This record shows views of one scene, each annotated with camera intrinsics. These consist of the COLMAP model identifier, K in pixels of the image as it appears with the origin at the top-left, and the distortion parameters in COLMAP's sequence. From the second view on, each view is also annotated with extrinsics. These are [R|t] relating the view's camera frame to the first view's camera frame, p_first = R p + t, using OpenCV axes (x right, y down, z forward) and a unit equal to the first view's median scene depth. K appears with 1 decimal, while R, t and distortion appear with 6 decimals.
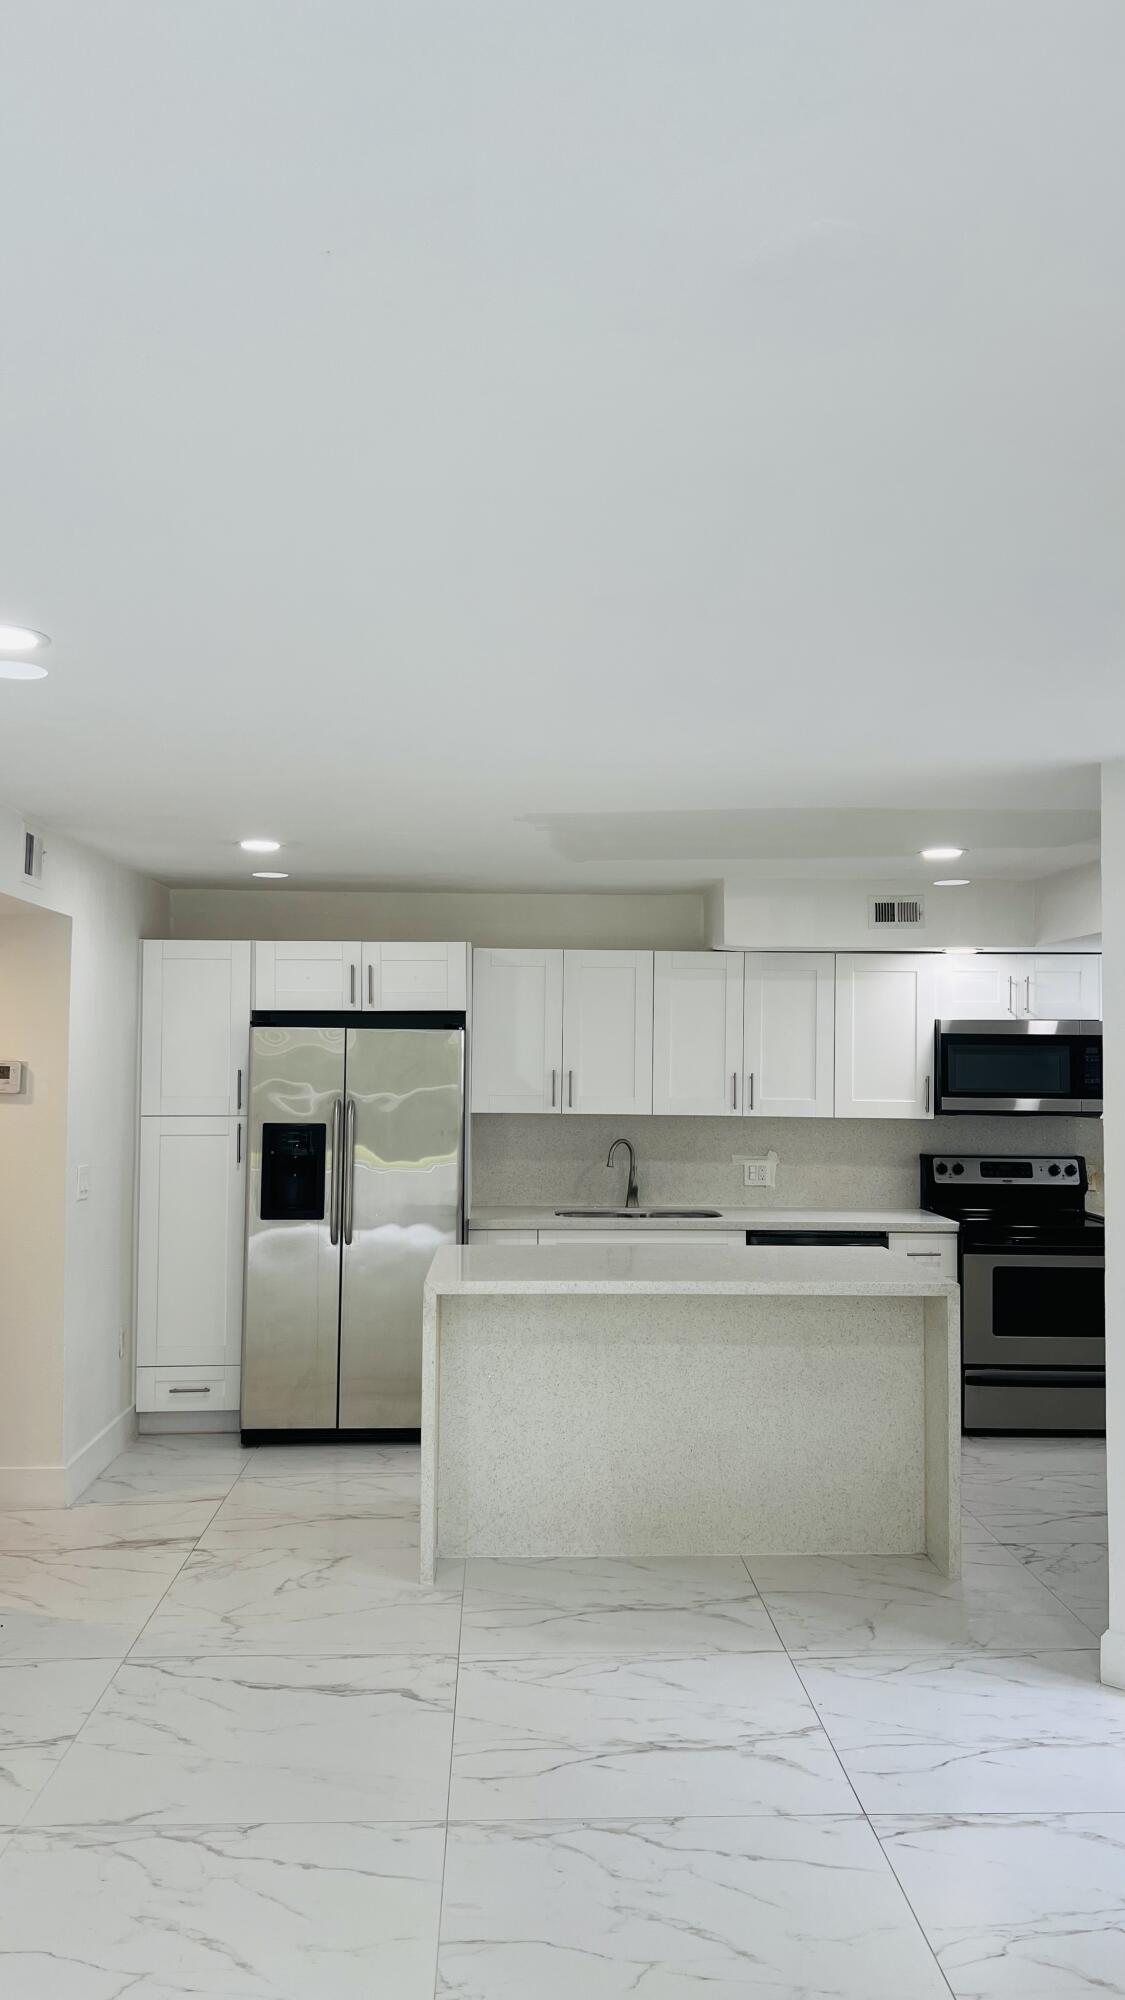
lens RADIAL K [[1485.6, 0, 562.7], [0, 1485.6, 995.3], [0, 0, 1]] dist [0.041380, -0.007718]
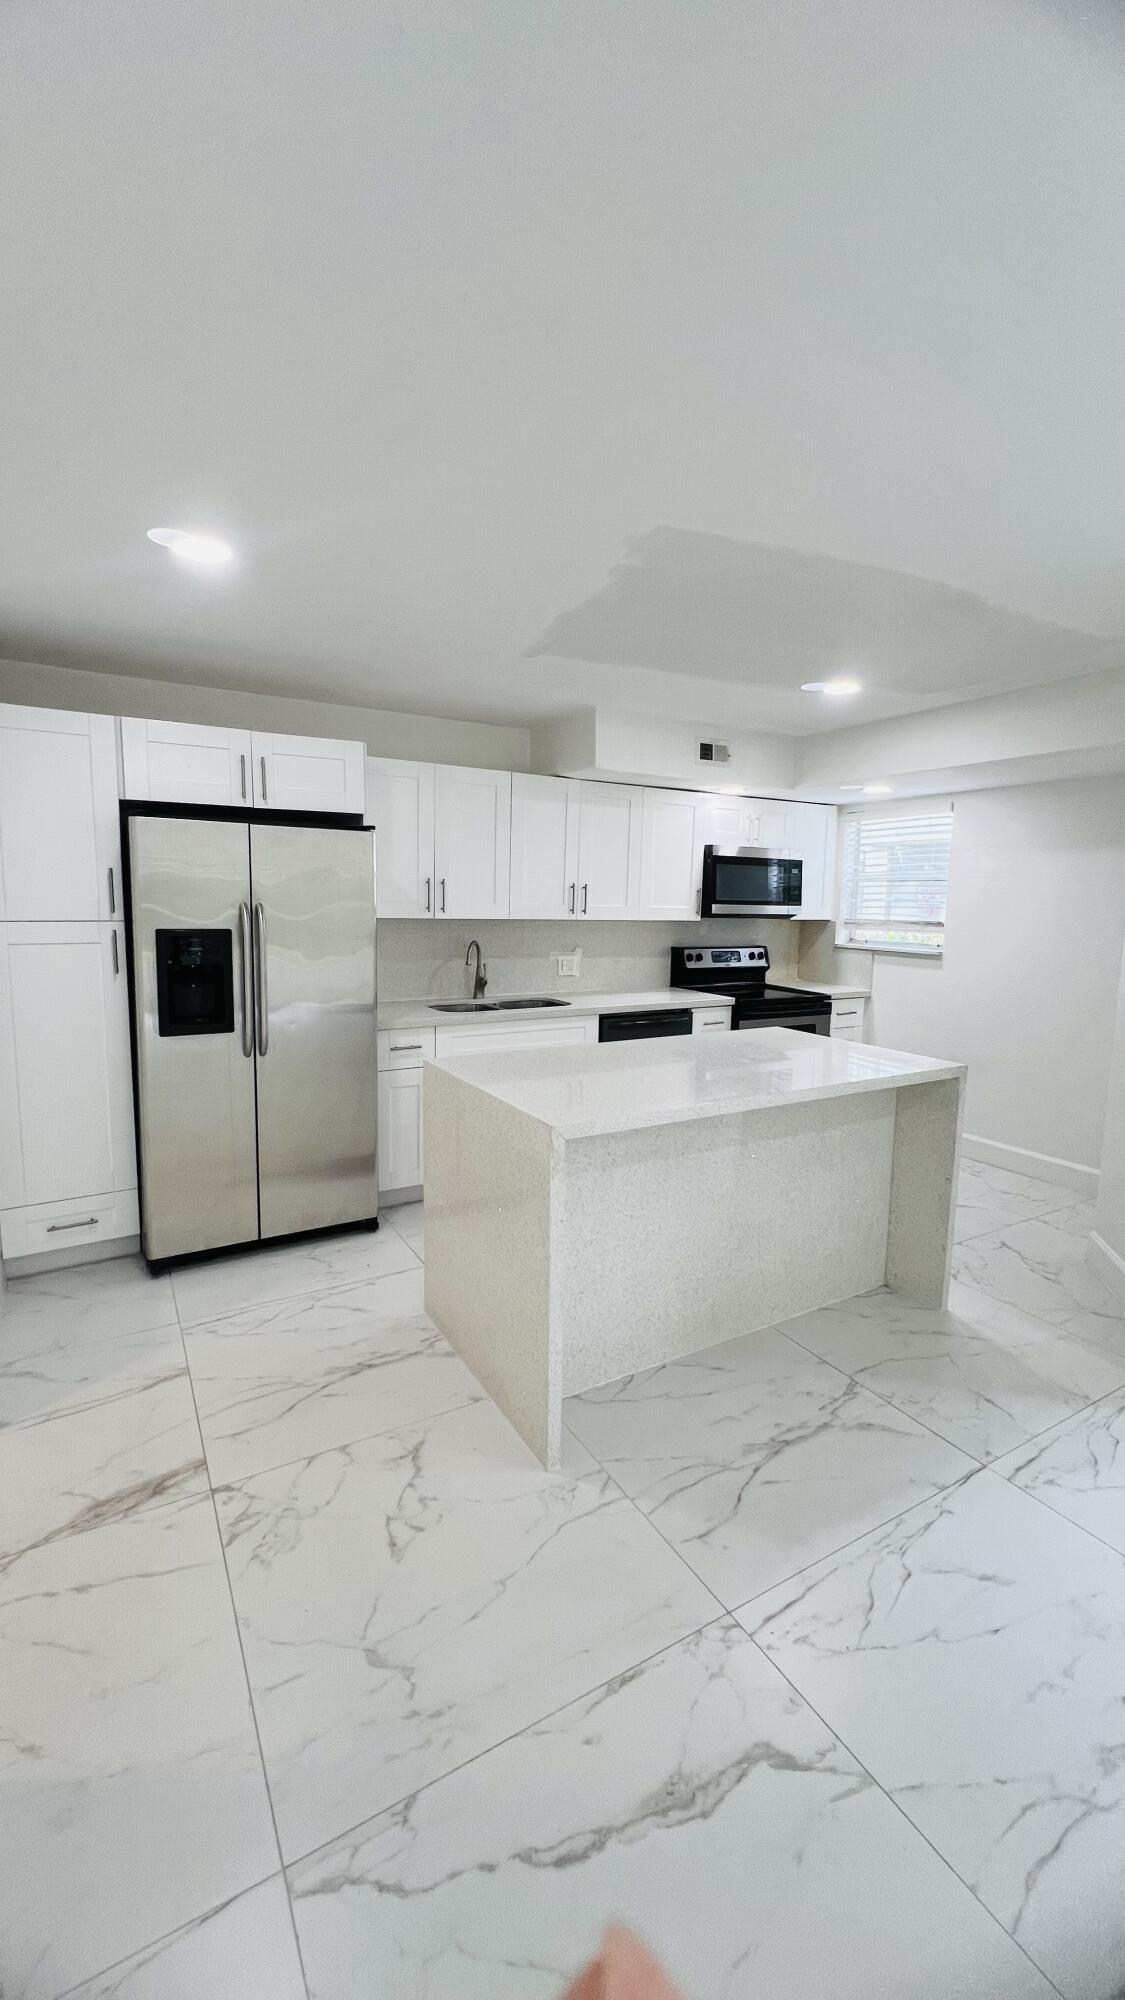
lens RADIAL K [[788.5, 0, 561.7], [0, 788.5, 996.8], [0, 0, 1]] dist [0.007464, 0.000131]
pose [[0.885188, -0.050408, 0.462495, -0.199428], [-0.030247, 0.985774, 0.165333, 0.039584], [-0.464249, -0.160340, 0.871070, 0.461730]]
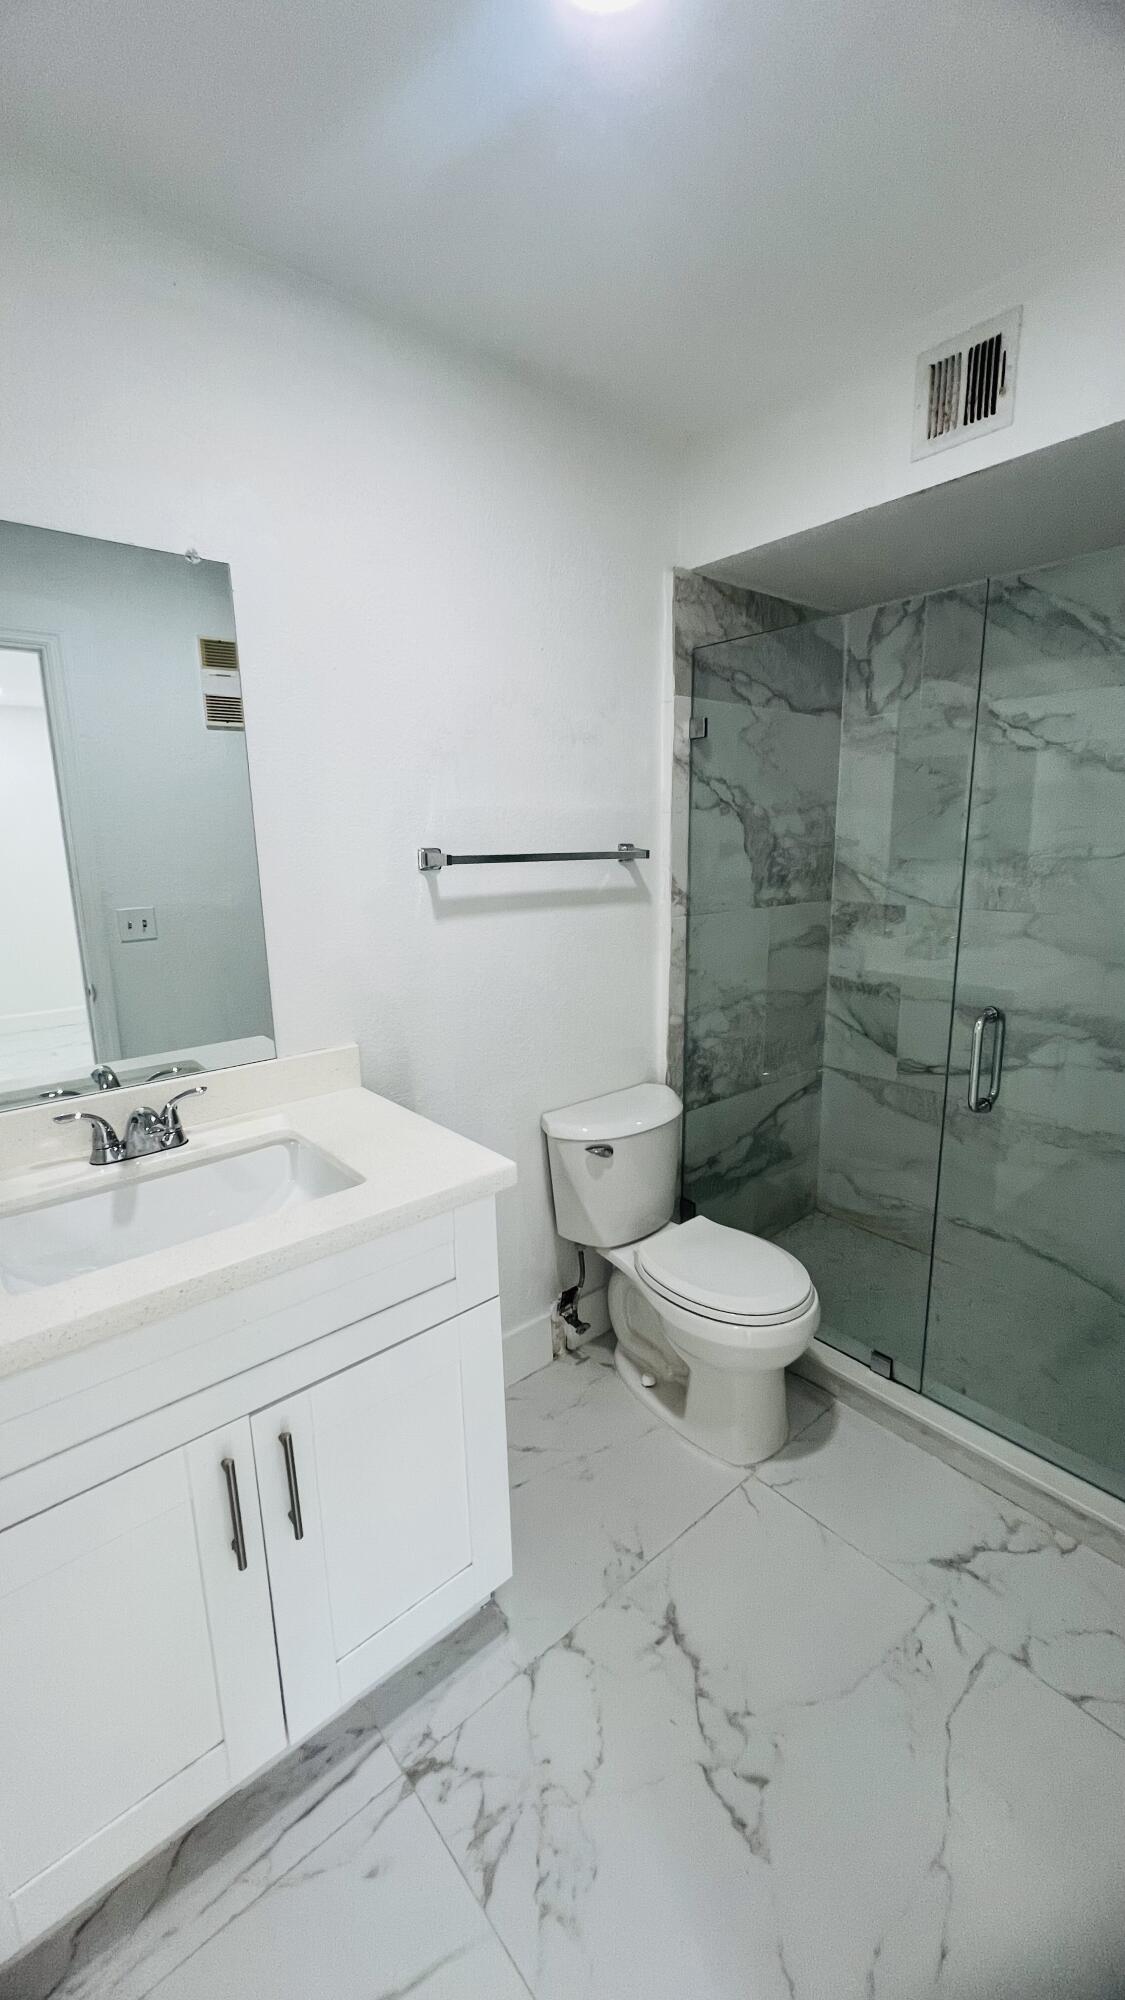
lens RADIAL K [[788.5, 0, 567.6], [0, 788.5, 1003.3], [0, 0, 1]] dist [0.007464, 0.000131]
pose [[0.785138, -0.145604, 0.601961, -0.245778], [-0.005359, 0.970337, 0.241697, 0.052267], [-0.619297, -0.192992, 0.761069, 0.624010]]
